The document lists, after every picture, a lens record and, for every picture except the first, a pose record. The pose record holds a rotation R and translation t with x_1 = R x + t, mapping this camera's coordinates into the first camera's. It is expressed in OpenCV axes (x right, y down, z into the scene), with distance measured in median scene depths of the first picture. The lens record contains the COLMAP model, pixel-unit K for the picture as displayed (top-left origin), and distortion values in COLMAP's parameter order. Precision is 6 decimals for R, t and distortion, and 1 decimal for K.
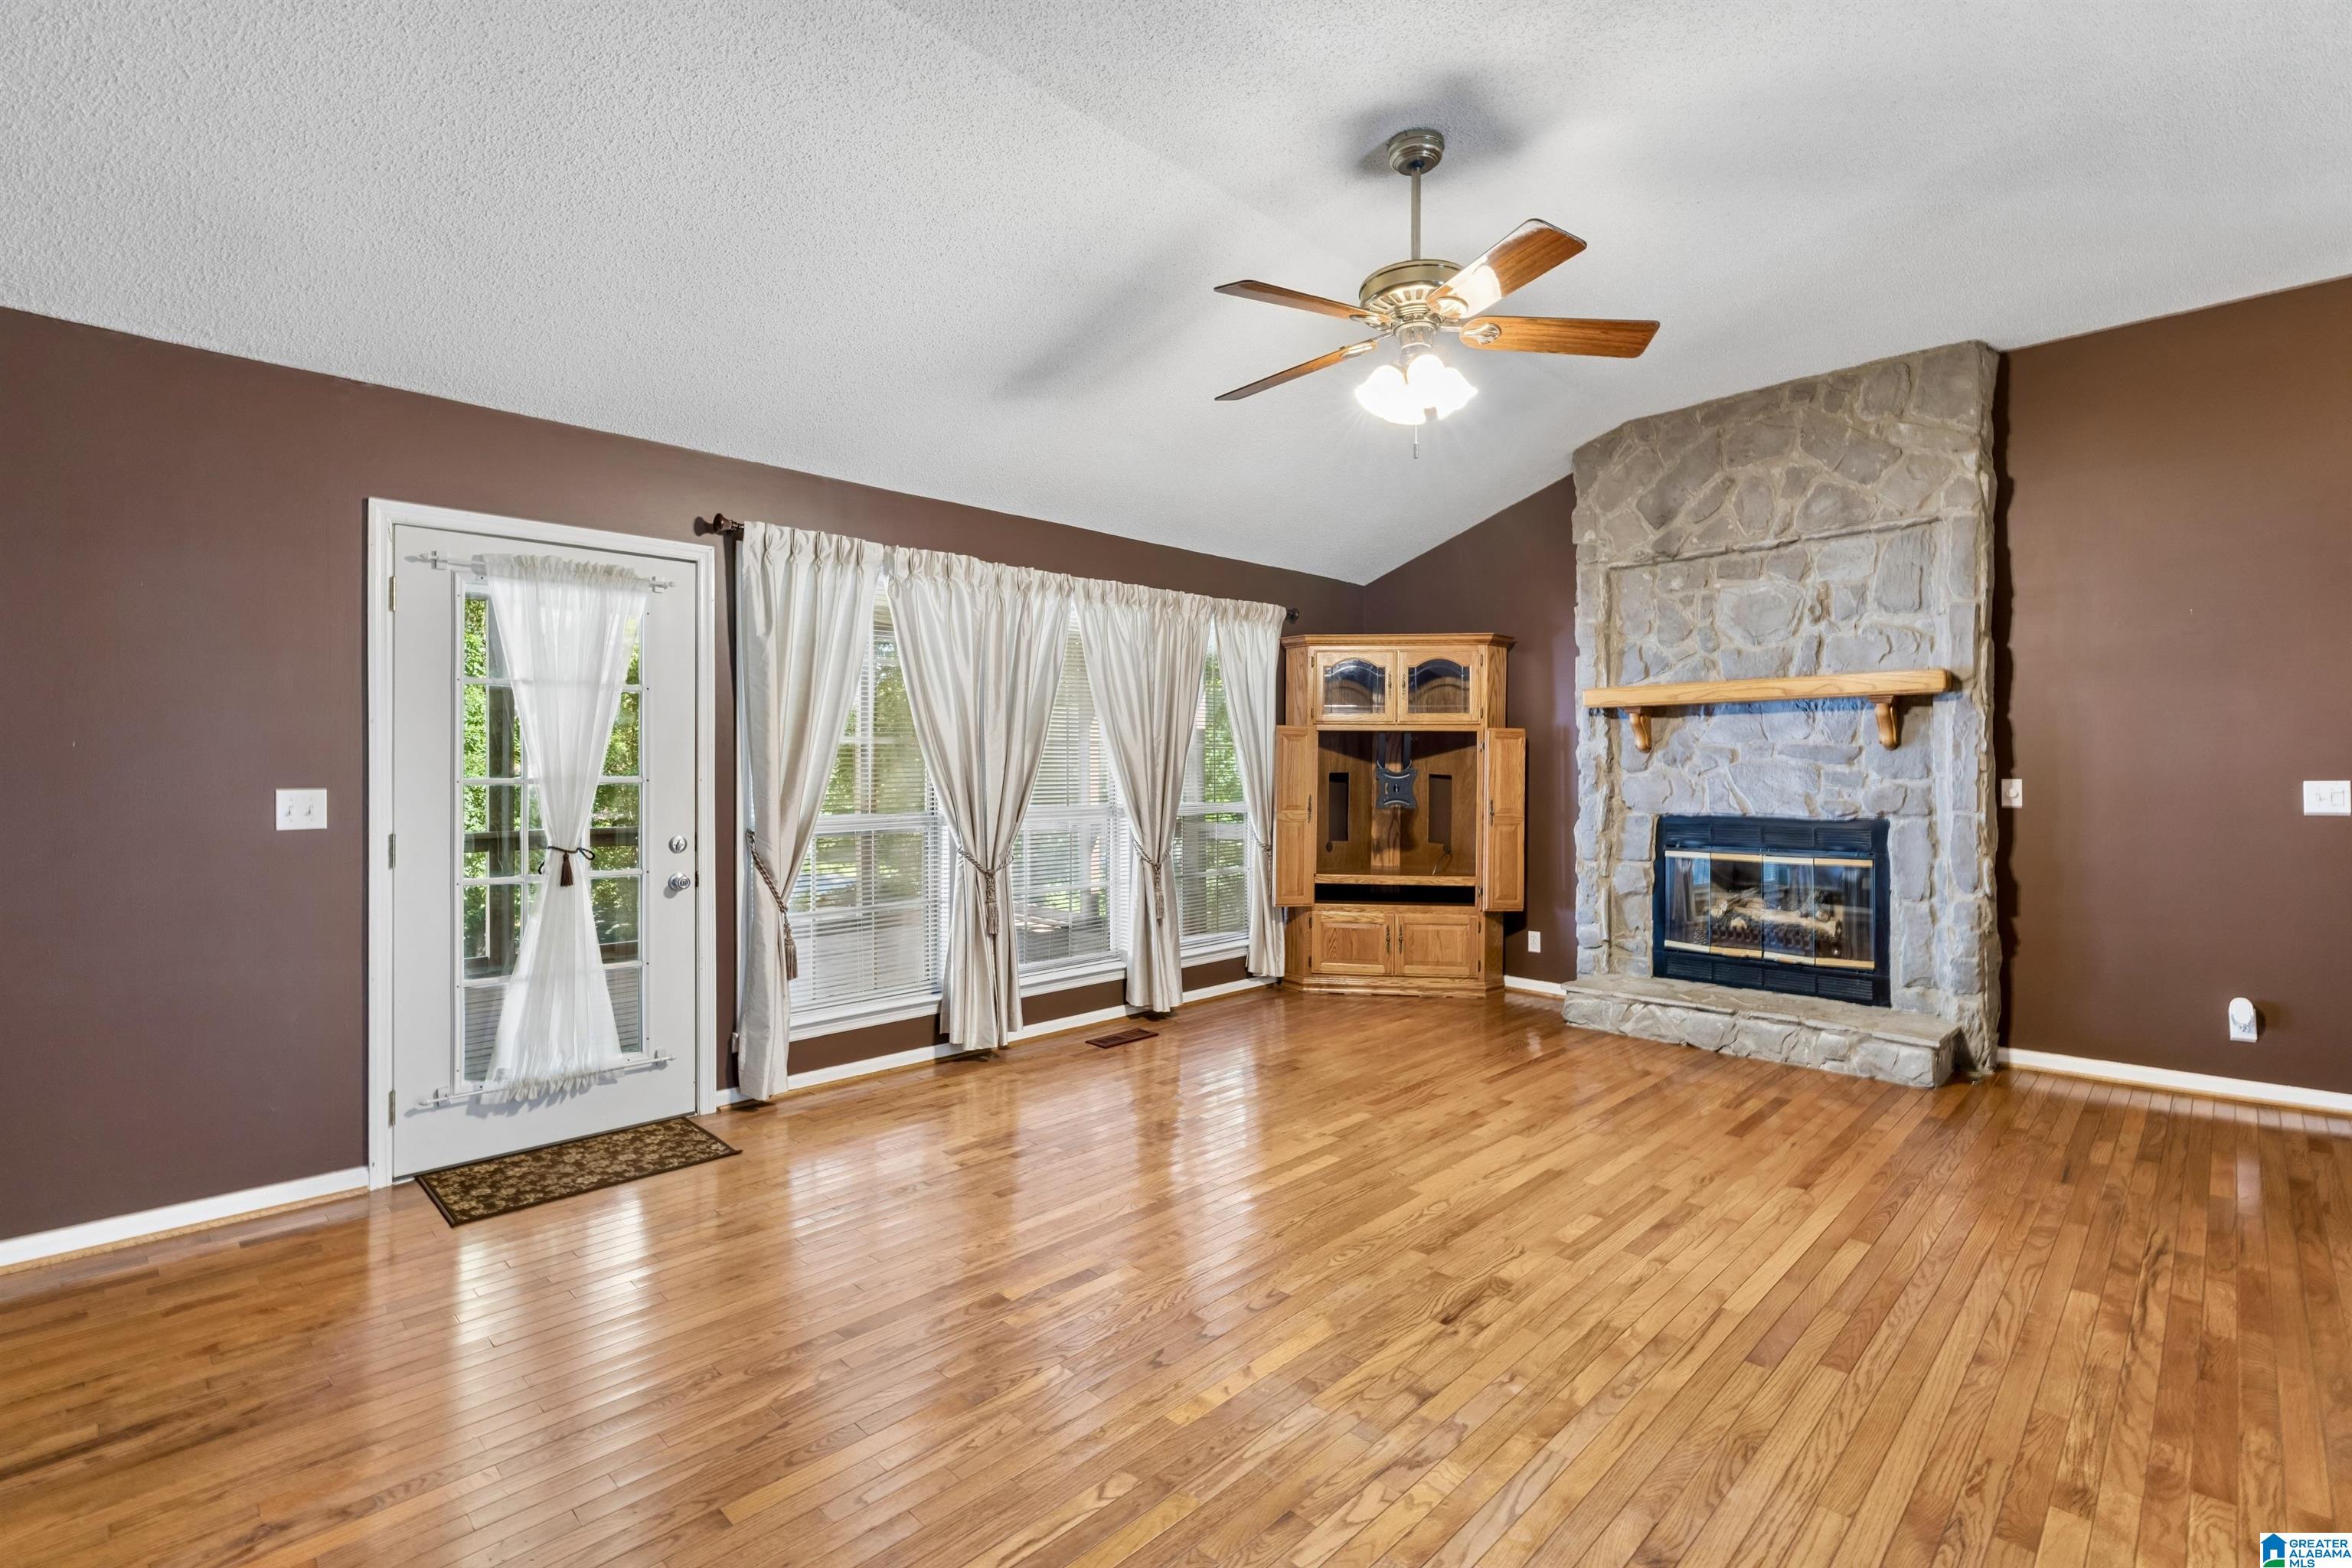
lens RADIAL K [[1070.8, 0, 1178.3], [0, 1070.8, 766.4], [0, 0, 1]] dist [-0.001134, -0.000307]
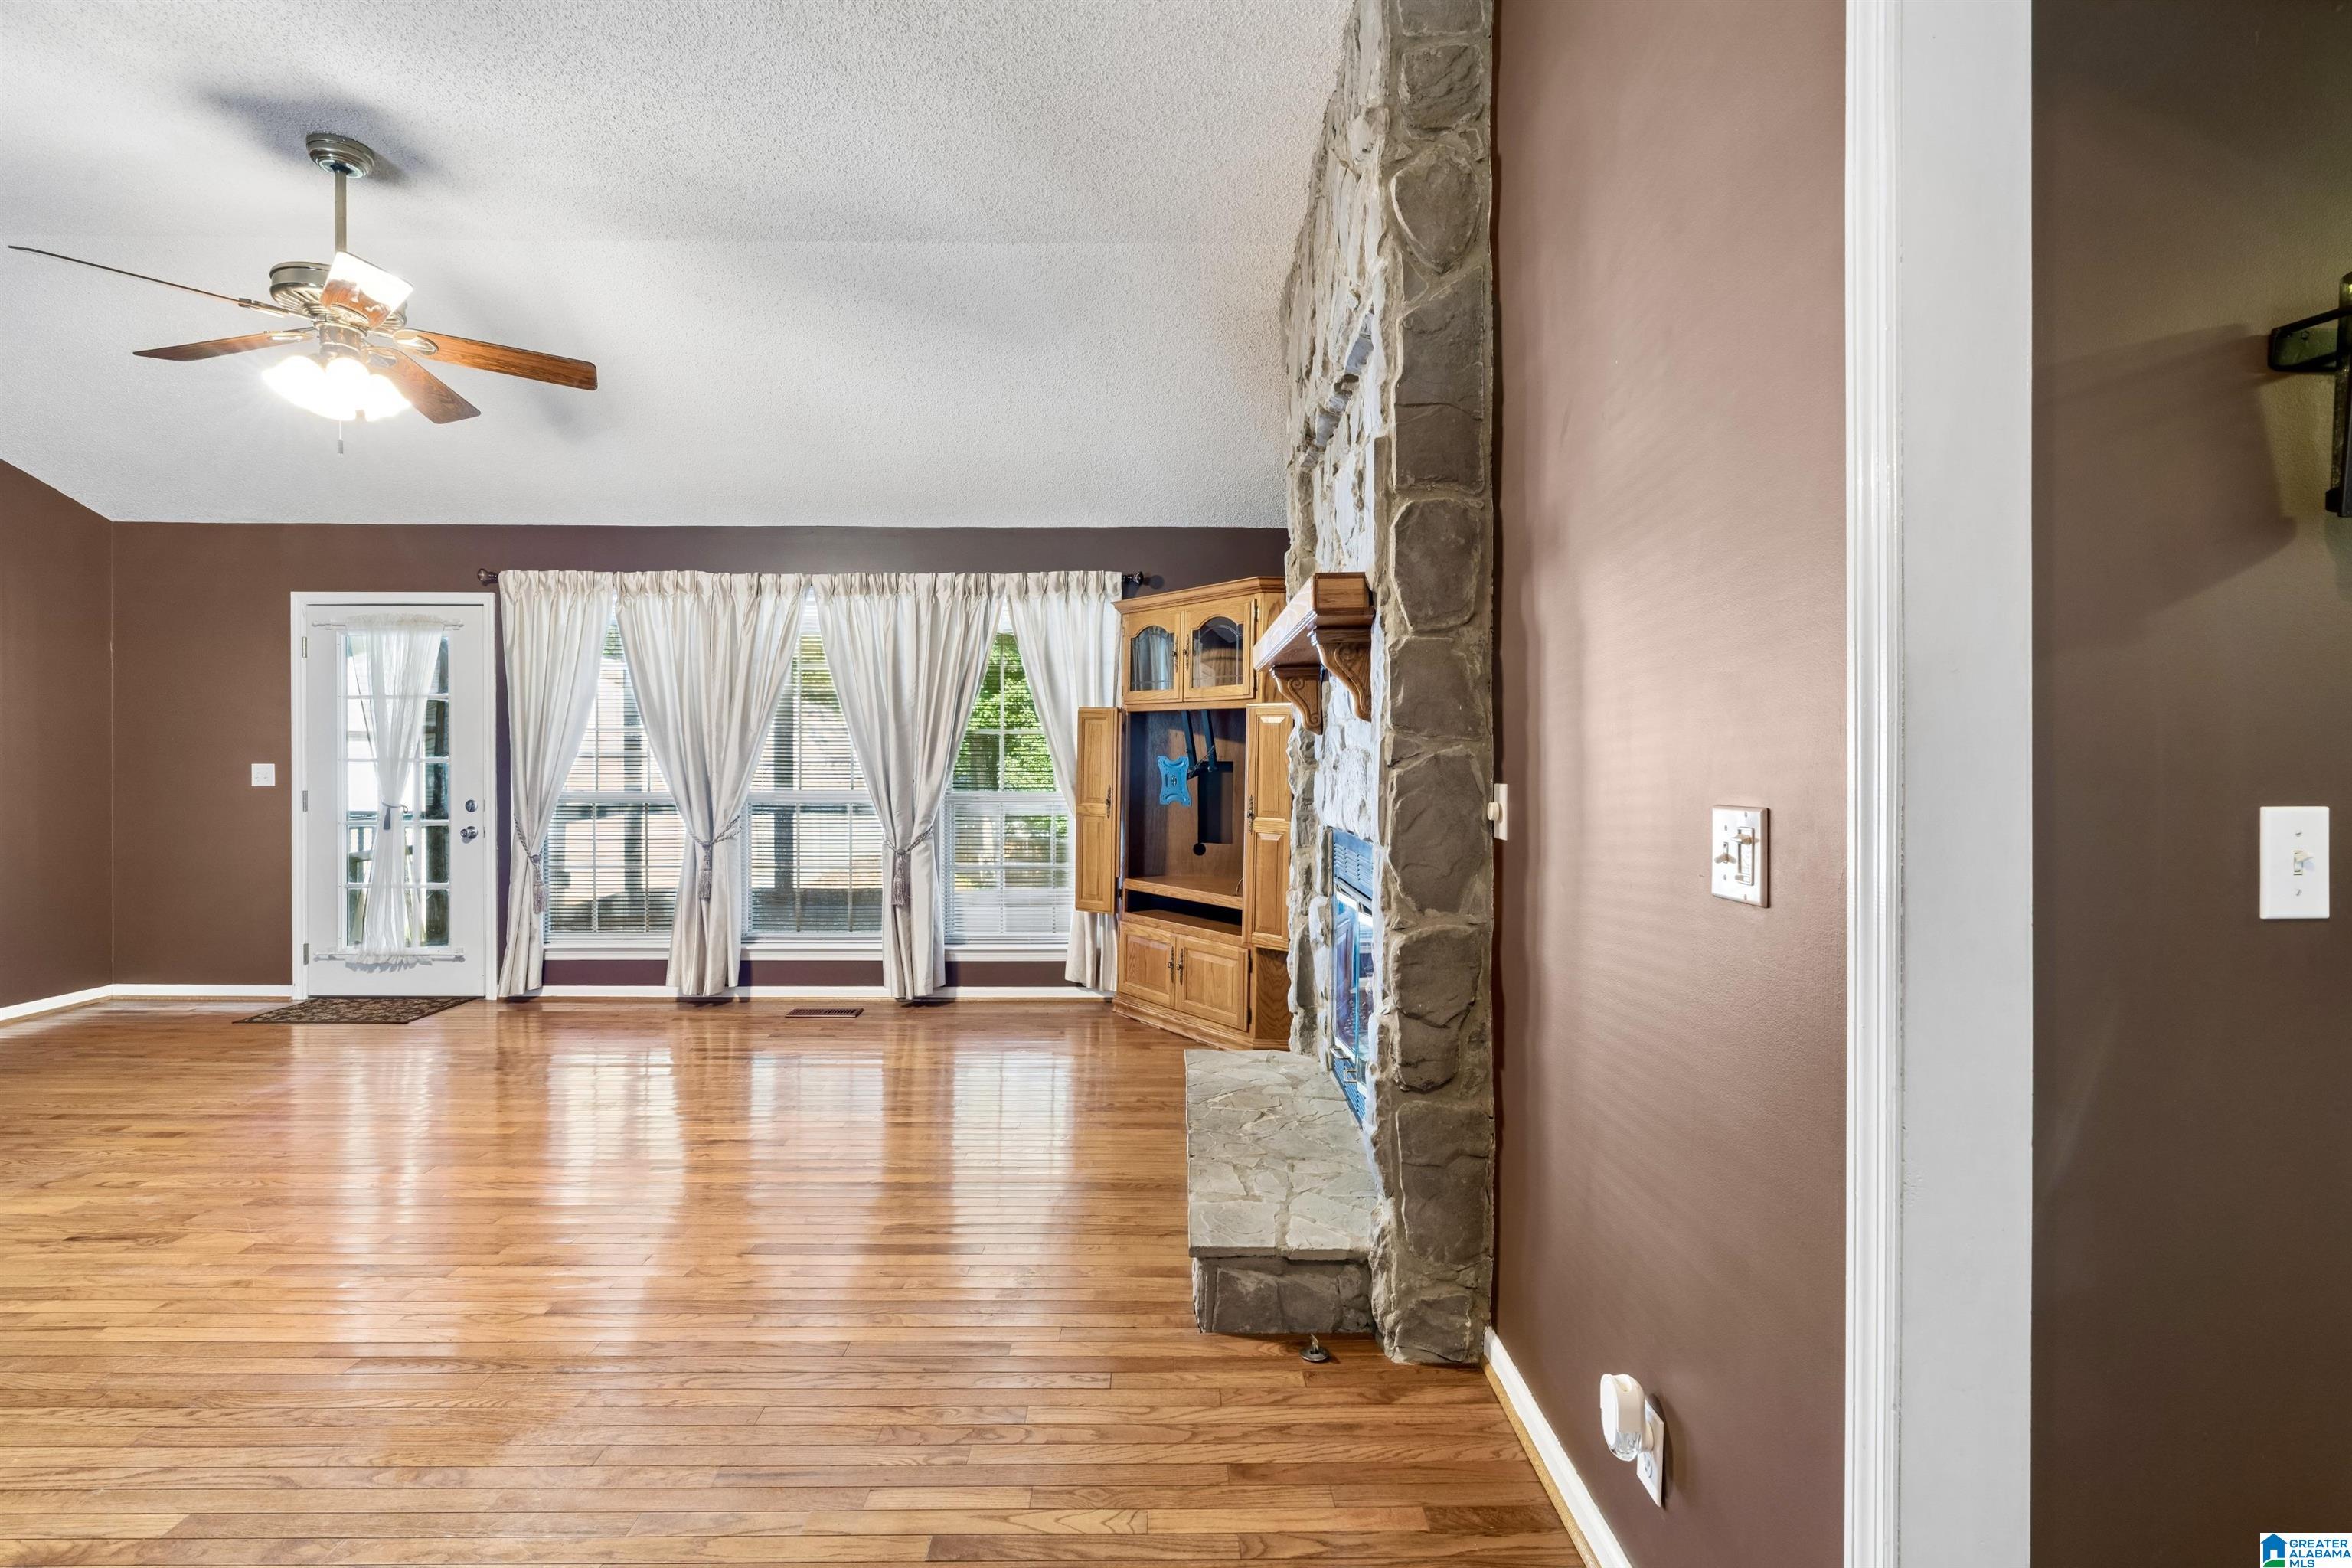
lens RADIAL K [[1070.8, 0, 1171.5], [0, 1070.8, 763.9], [0, 0, 1]] dist [-0.001134, -0.000307]
pose [[0.708787, 0.009260, -0.705362, 0.923571], [-0.003536, 0.999948, 0.009574, 0.000236], [0.705414, -0.004292, 0.708782, 0.504228]]
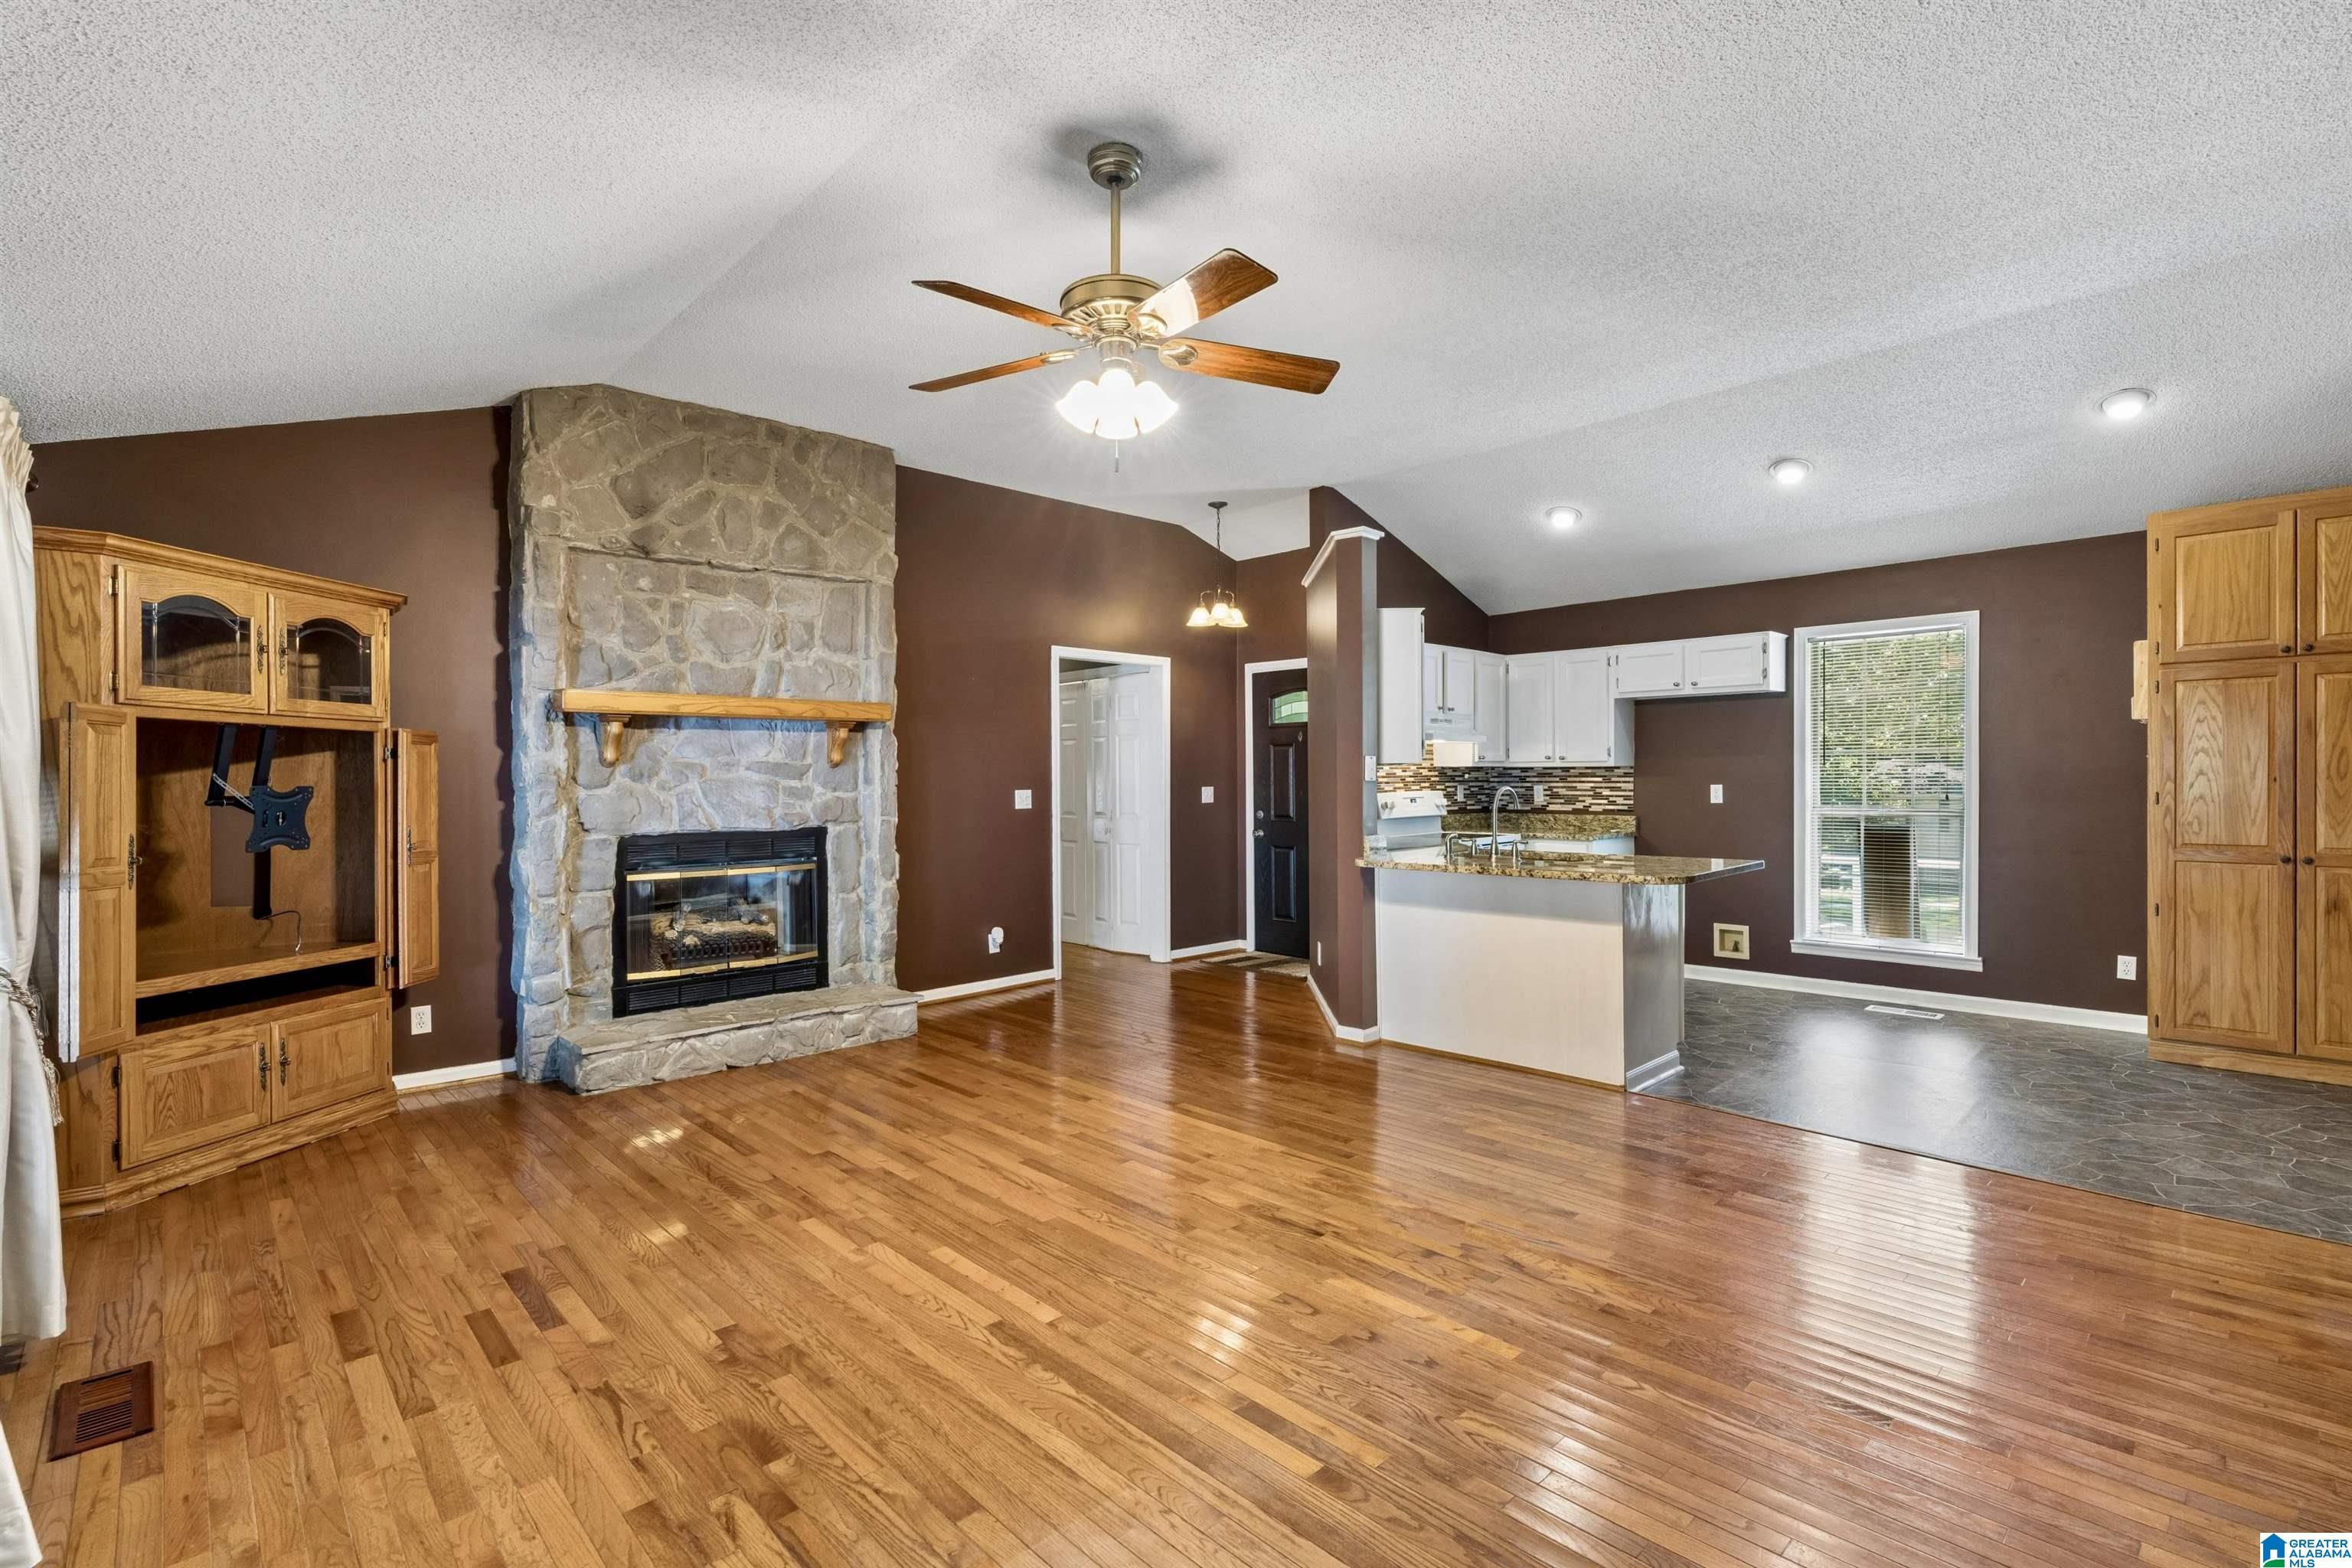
lens RADIAL K [[1070.8, 0, 1181.8], [0, 1070.8, 791.9], [0, 0, 1]] dist [-0.001134, -0.000307]
pose [[0.020893, -0.009741, 0.999734, -0.477681], [0.003482, 0.999947, 0.009670, 0.001373], [-0.999776, 0.003279, 0.020926, 0.557227]]
